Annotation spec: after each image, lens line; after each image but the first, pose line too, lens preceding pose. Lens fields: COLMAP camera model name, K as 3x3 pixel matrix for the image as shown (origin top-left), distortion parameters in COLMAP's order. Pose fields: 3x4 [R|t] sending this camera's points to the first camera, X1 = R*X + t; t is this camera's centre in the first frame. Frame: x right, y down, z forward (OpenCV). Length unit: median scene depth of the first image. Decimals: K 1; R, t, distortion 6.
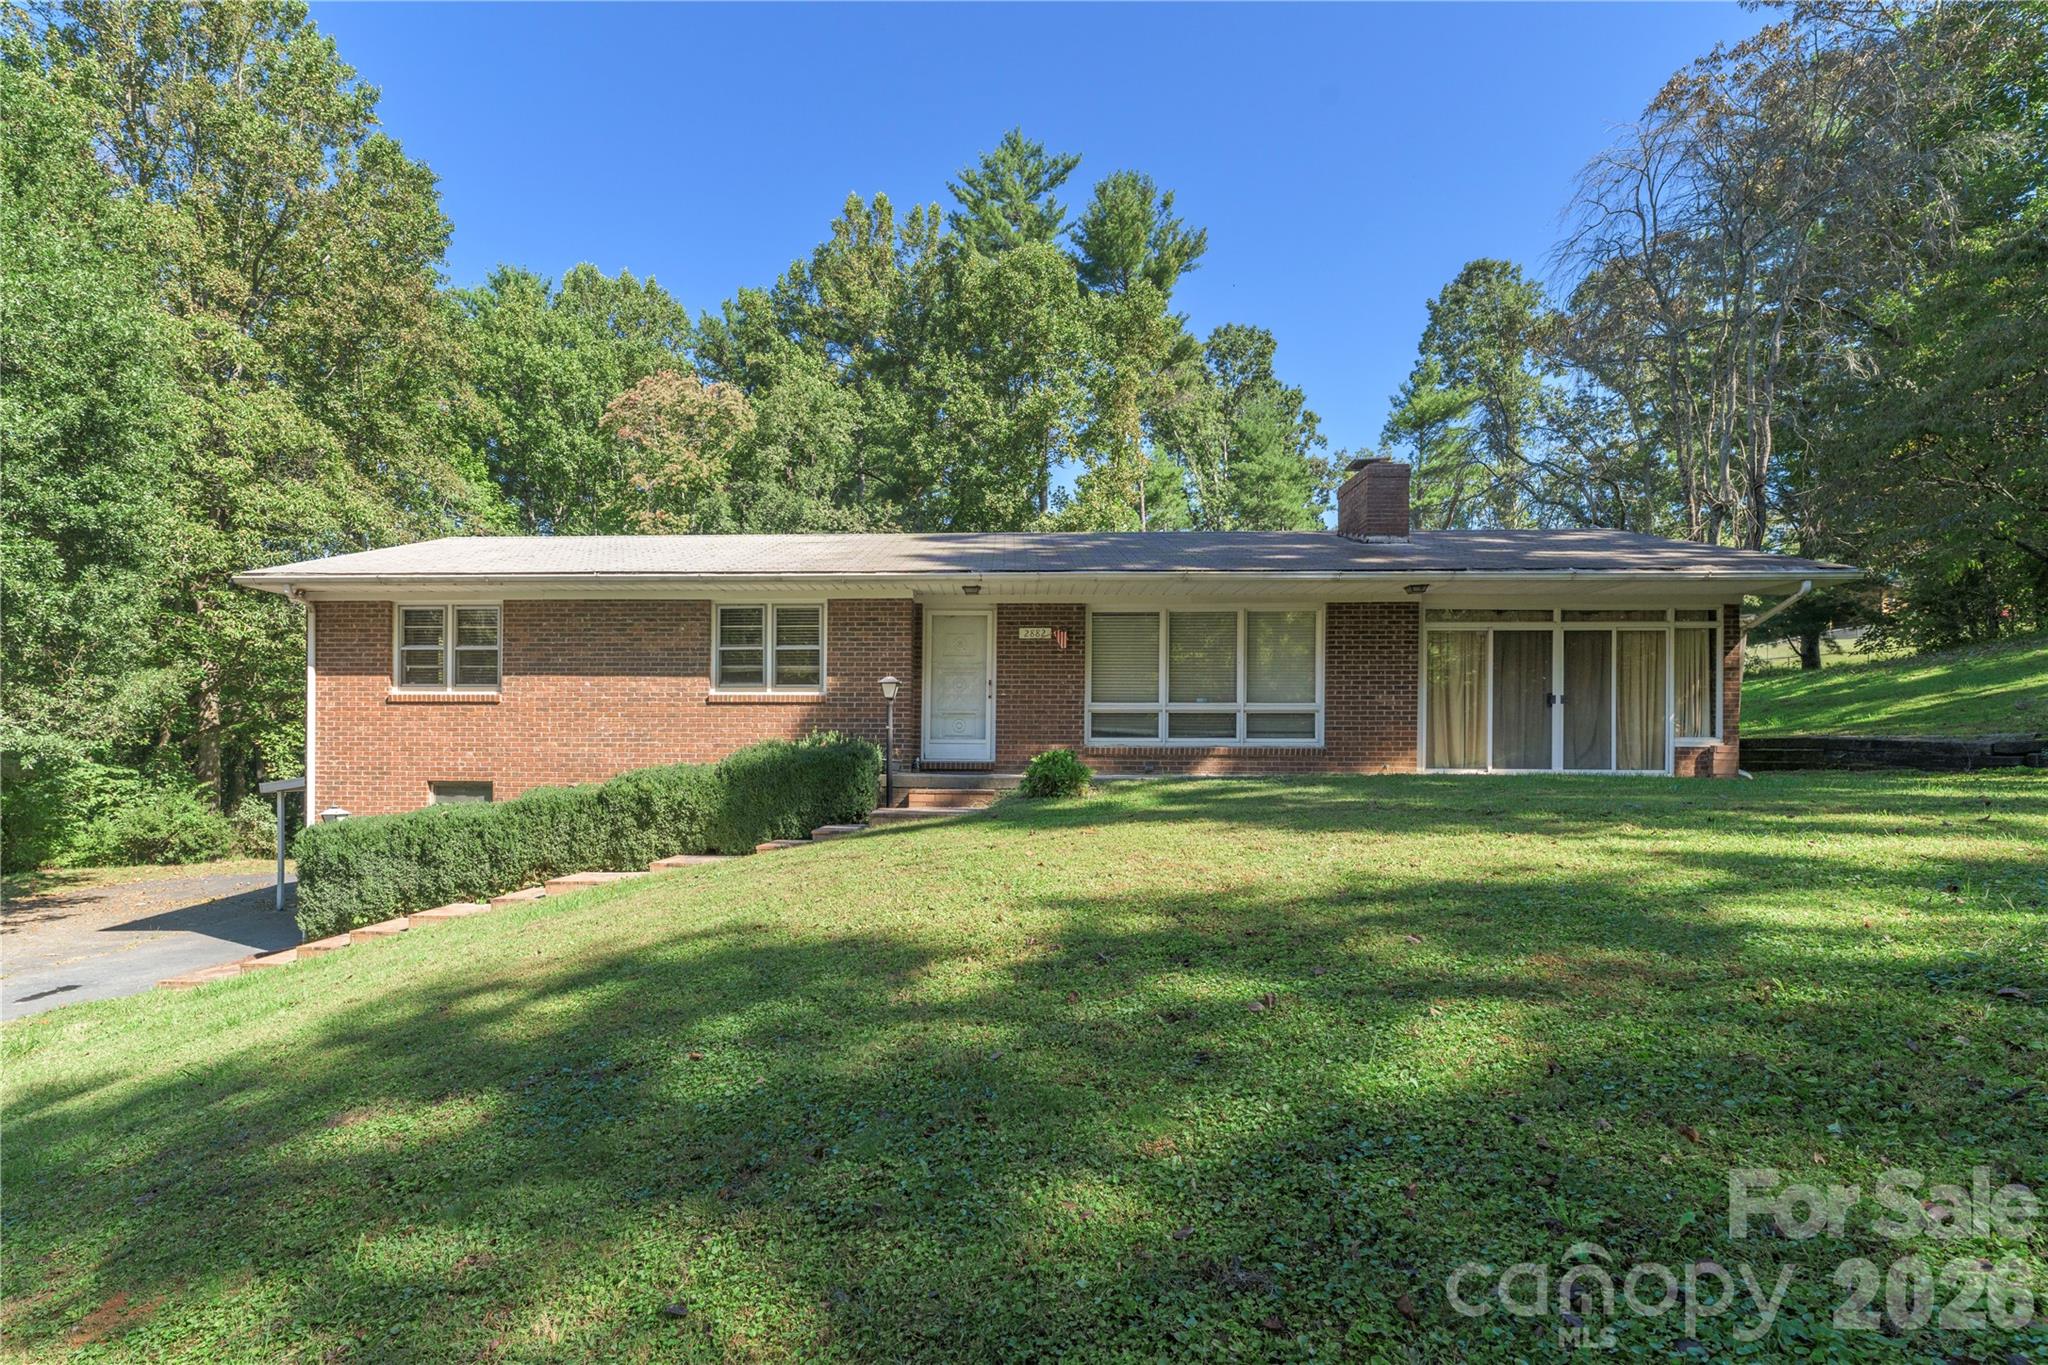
lens RADIAL K [[939.0, 0, 1165.7], [0, 939.0, 766.2], [0, 0, 1]] dist [-0.000760, -0.000261]
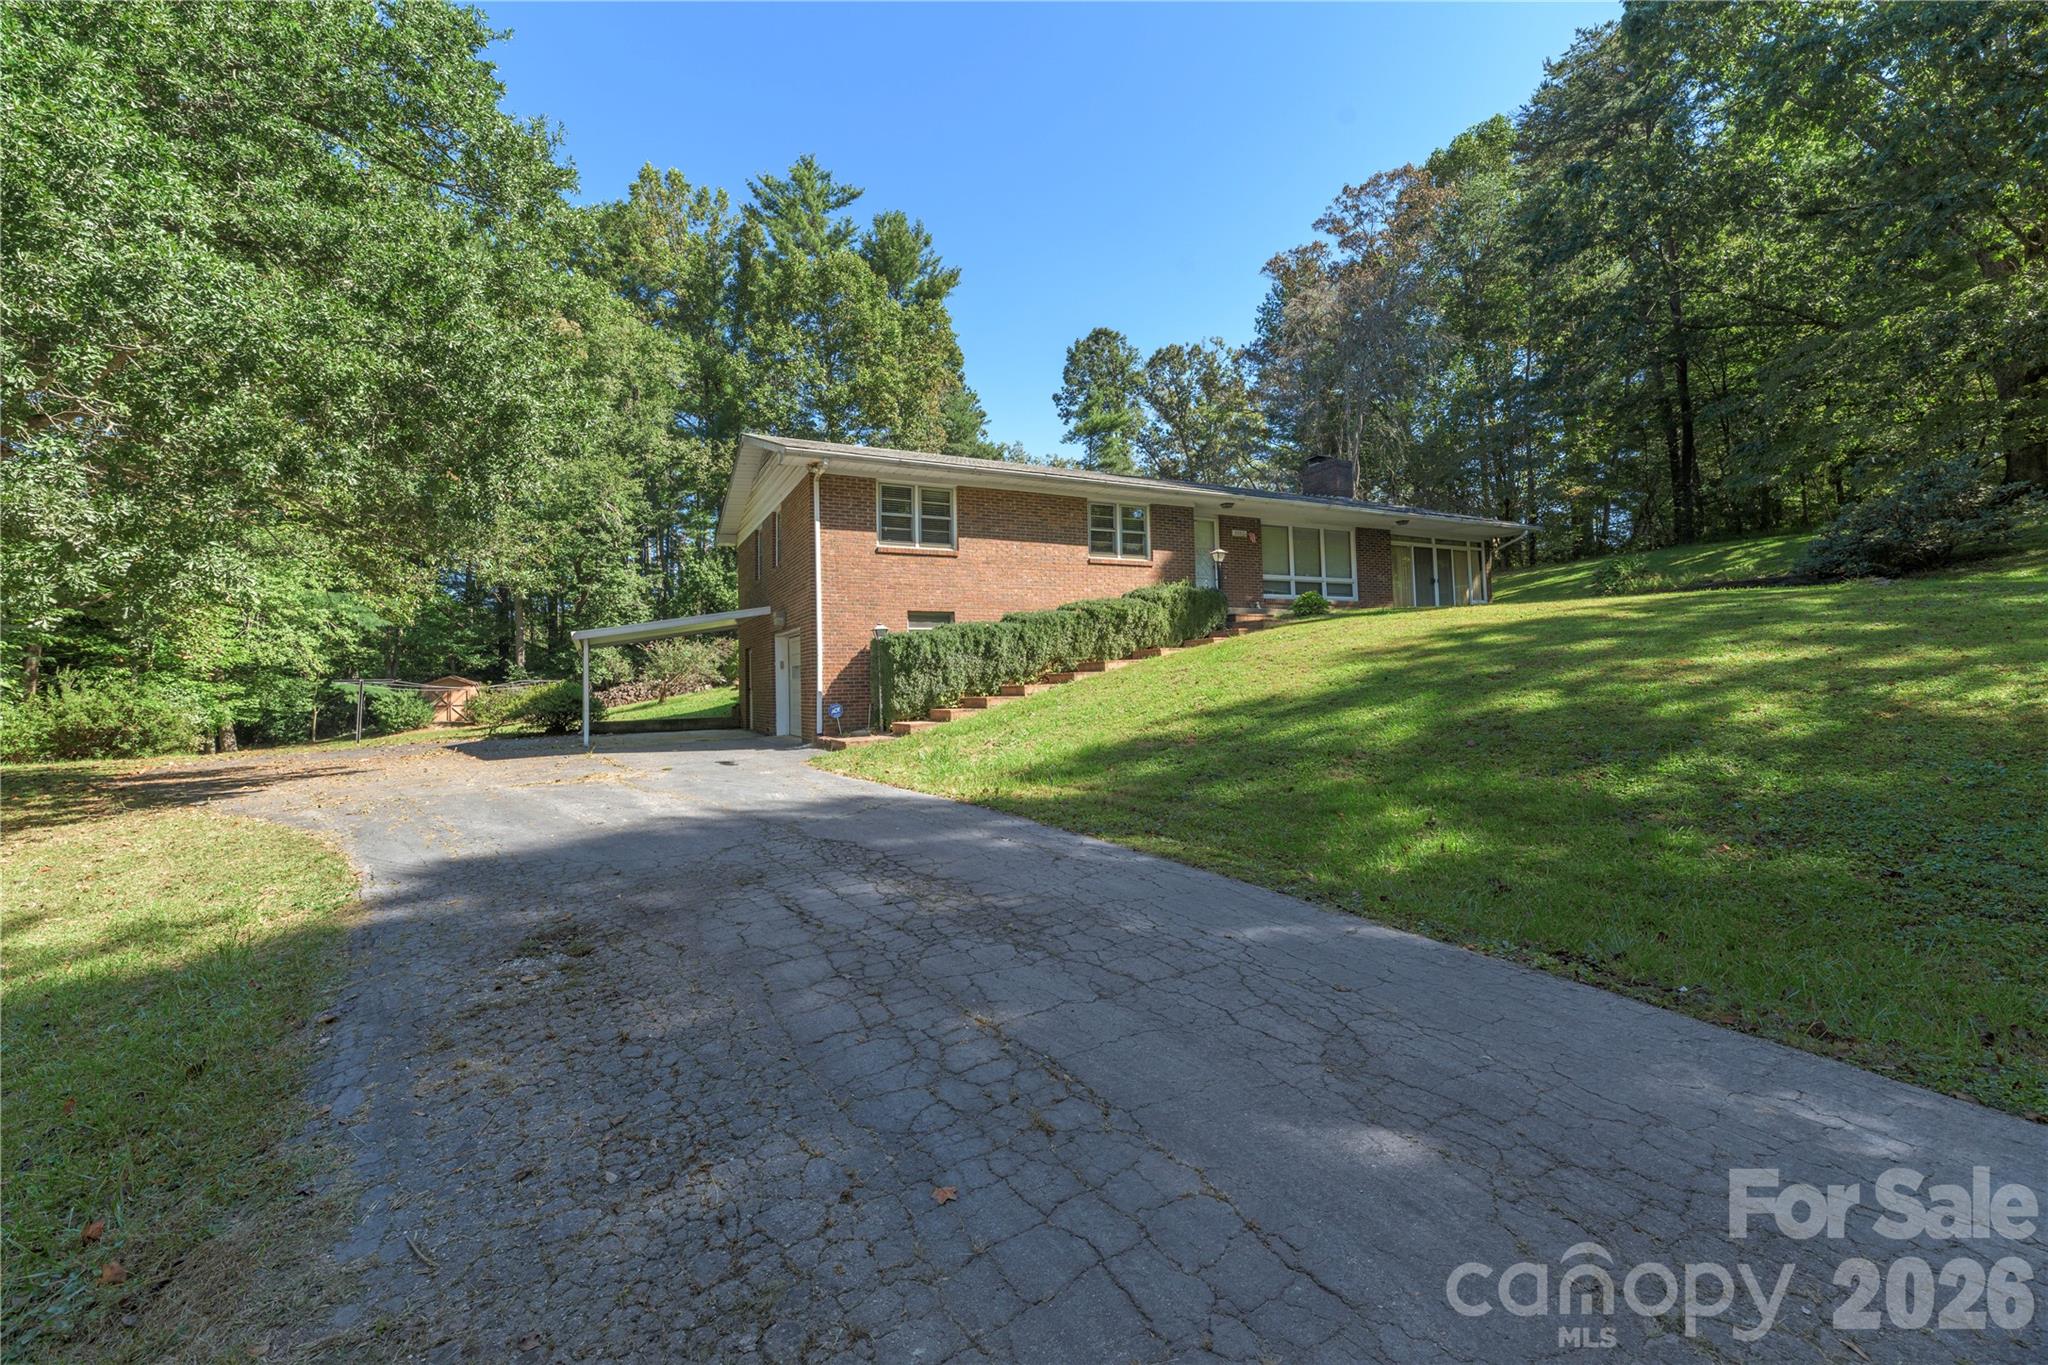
lens RADIAL K [[831.2, 0, 1019.5], [0, 831.2, 687.9], [0, 0, 1]] dist [0.002673, -0.000065]
pose [[0.869675, -0.024128, 0.493034, -1.271045], [0.043845, 0.998633, -0.028469, 0.173961], [-0.491673, 0.046375, 0.869544, -0.137587]]
